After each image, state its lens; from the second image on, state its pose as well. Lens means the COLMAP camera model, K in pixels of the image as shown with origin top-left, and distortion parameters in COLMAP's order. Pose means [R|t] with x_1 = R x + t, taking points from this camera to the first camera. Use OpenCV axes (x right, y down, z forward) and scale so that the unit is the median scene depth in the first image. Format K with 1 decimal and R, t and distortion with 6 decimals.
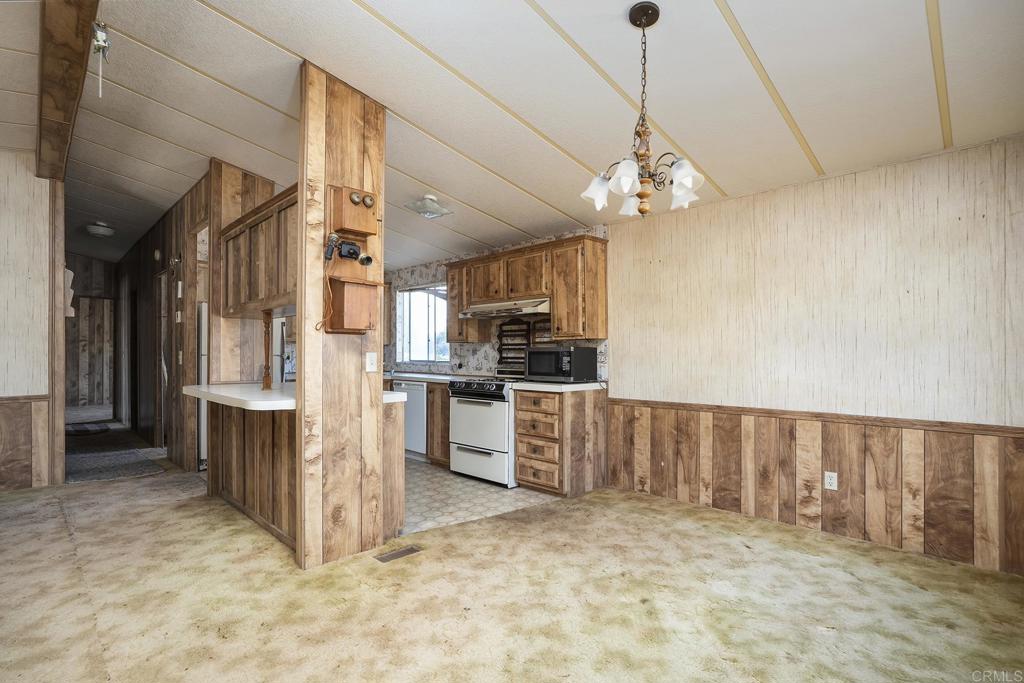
lens RADIAL K [[507.7, 0, 504.9], [0, 507.7, 349.9], [0, 0, 1]] dist [-0.025594, 0.010348]
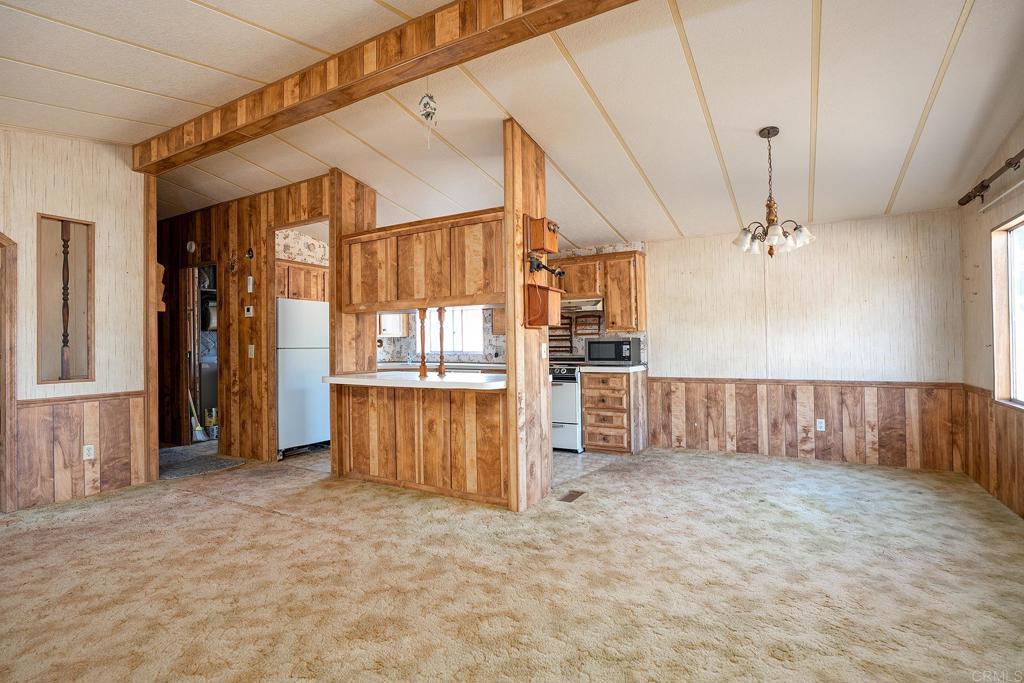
lens RADIAL K [[502.9, 0, 531.3], [0, 502.9, 334.9], [0, 0, 1]] dist [-0.023641, 0.005179]
pose [[0.960810, -0.006851, 0.277125, -0.461977], [0.010531, 0.999875, -0.011792, -0.000711], [-0.277009, 0.014248, 0.960762, -0.156267]]
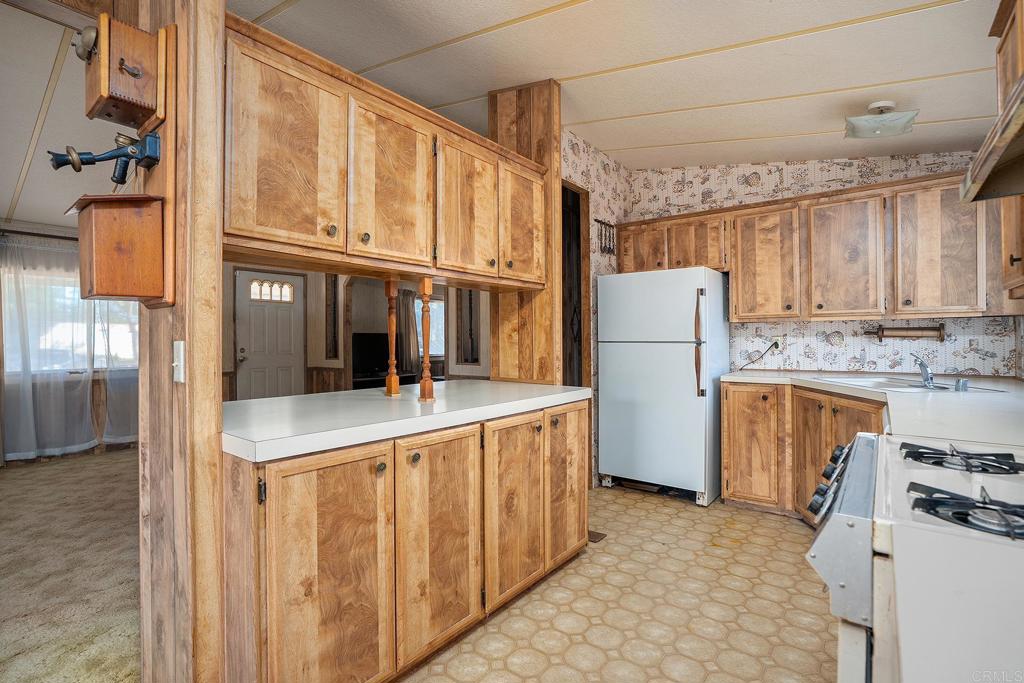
lens RADIAL K [[467.1, 0, 488.0], [0, 467.1, 339.0], [0, 0, 1]] dist [-0.037973, 0.011499]
pose [[0.101625, -0.002135, -0.994821, 0.135845], [0.013645, 0.999907, -0.000752, 0.005003], [0.994729, -0.013498, 0.101644, 0.883208]]
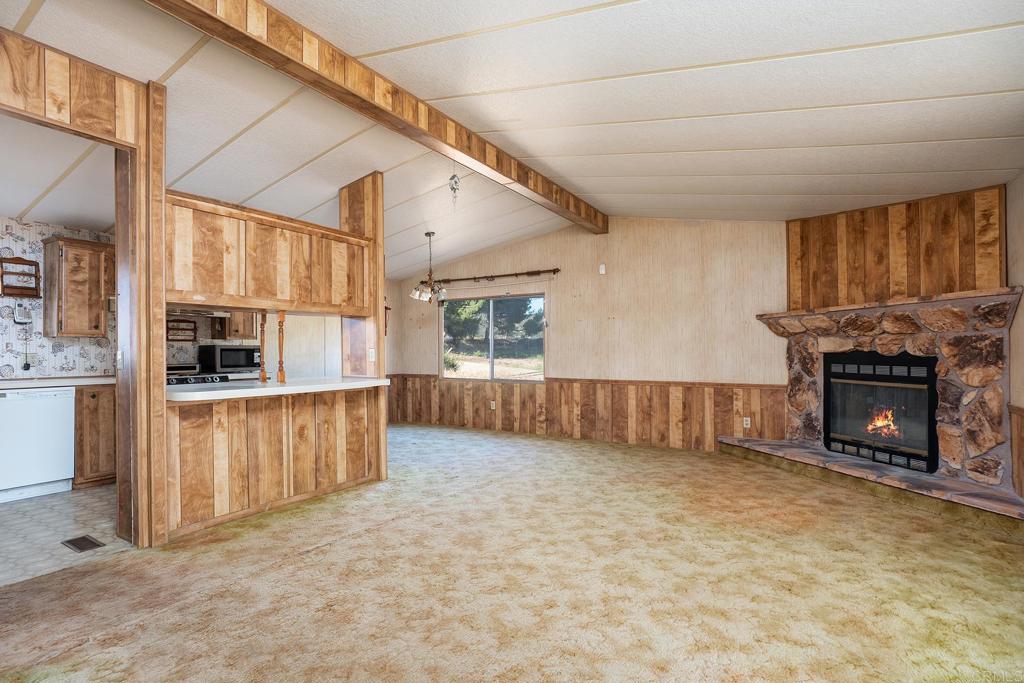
lens RADIAL K [[507.7, 0, 495.0], [0, 507.7, 342.2], [0, 0, 1]] dist [-0.025594, 0.010348]
pose [[-0.228490, 0.018738, 0.973366, -1.362004], [-0.002072, 0.999803, -0.019733, 0.009190], [-0.973544, -0.006526, -0.228406, 0.662697]]
